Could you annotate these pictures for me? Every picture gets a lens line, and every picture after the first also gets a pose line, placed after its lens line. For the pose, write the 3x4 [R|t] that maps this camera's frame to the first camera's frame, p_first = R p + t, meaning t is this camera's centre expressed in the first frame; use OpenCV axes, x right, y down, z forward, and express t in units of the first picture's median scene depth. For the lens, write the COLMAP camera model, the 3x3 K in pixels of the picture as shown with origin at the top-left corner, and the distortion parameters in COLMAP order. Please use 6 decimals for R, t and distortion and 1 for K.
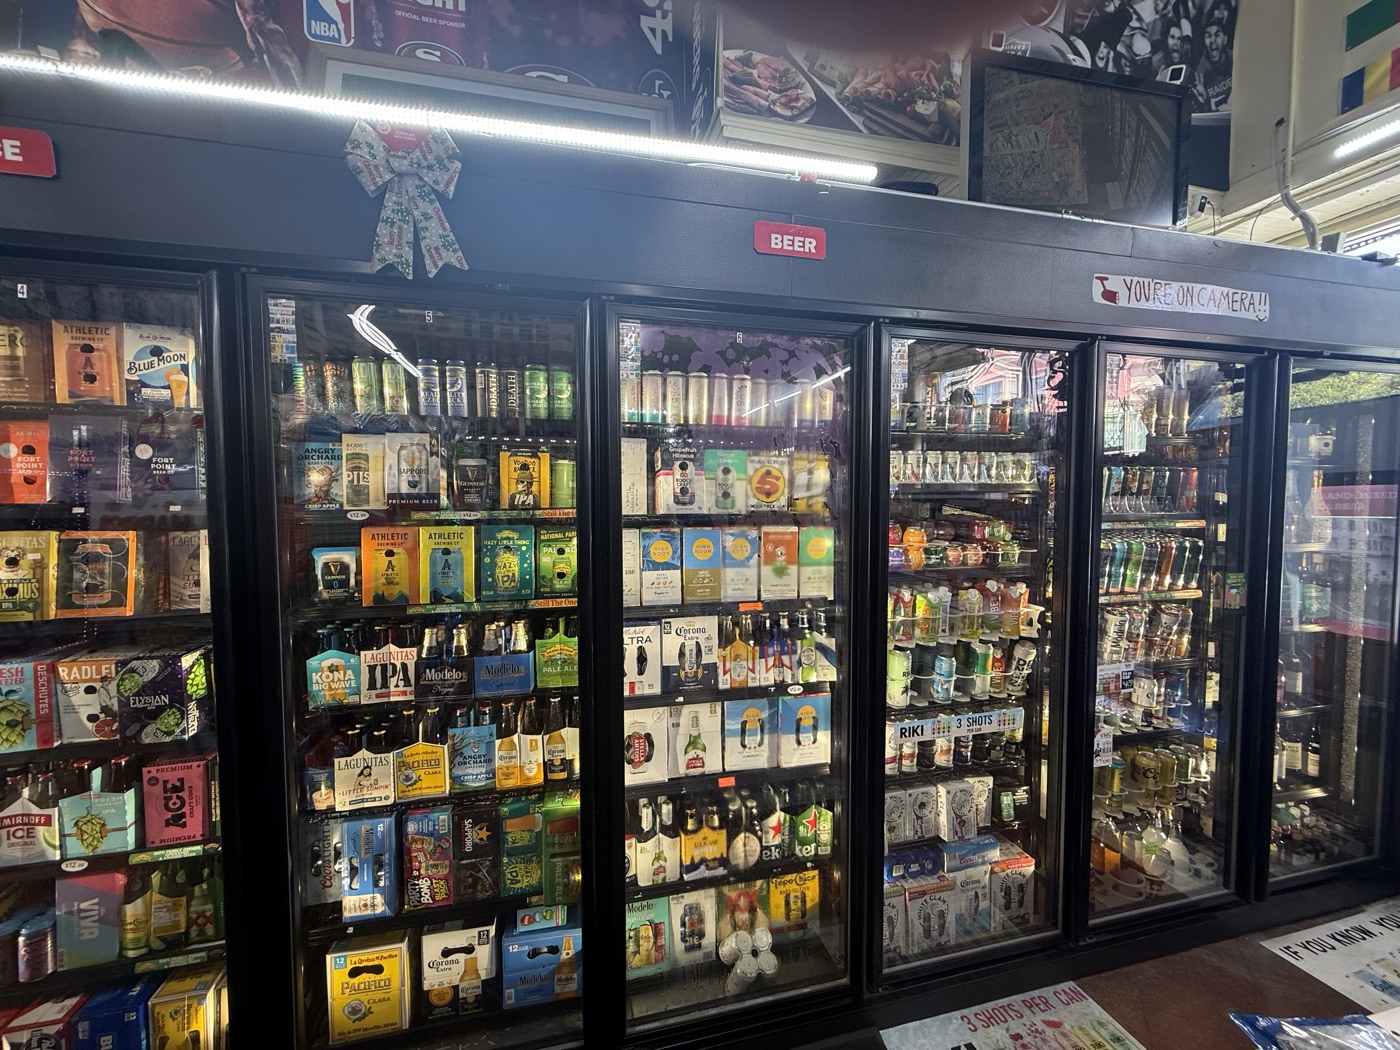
lens RADIAL K [[556.1, 0, 699.9], [0, 556.1, 523.5], [0, 0, 1]] dist [-0.001449, 0.000843]
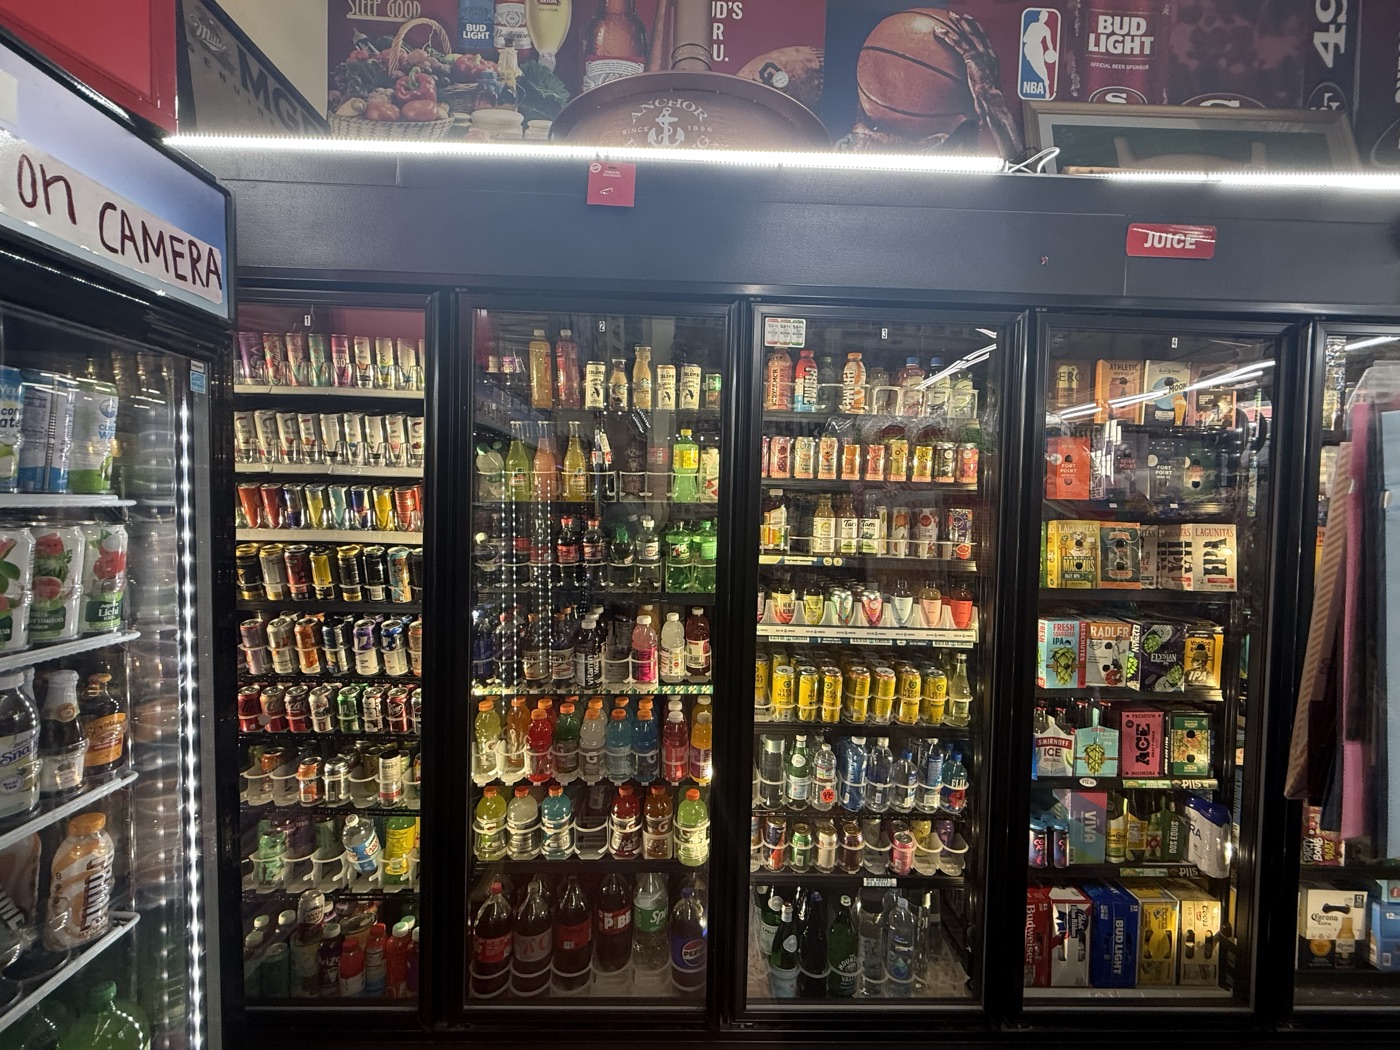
lens RADIAL K [[627.4, 0, 698.0], [0, 627.4, 520.6], [0, 0, 1]] dist [-0.000360, 0.000351]
pose [[0.976520, 0.031161, -0.213162, -1.640225], [-0.035861, 0.999191, -0.018219, 0.067888], [0.212421, 0.025435, 0.976847, -0.592457]]
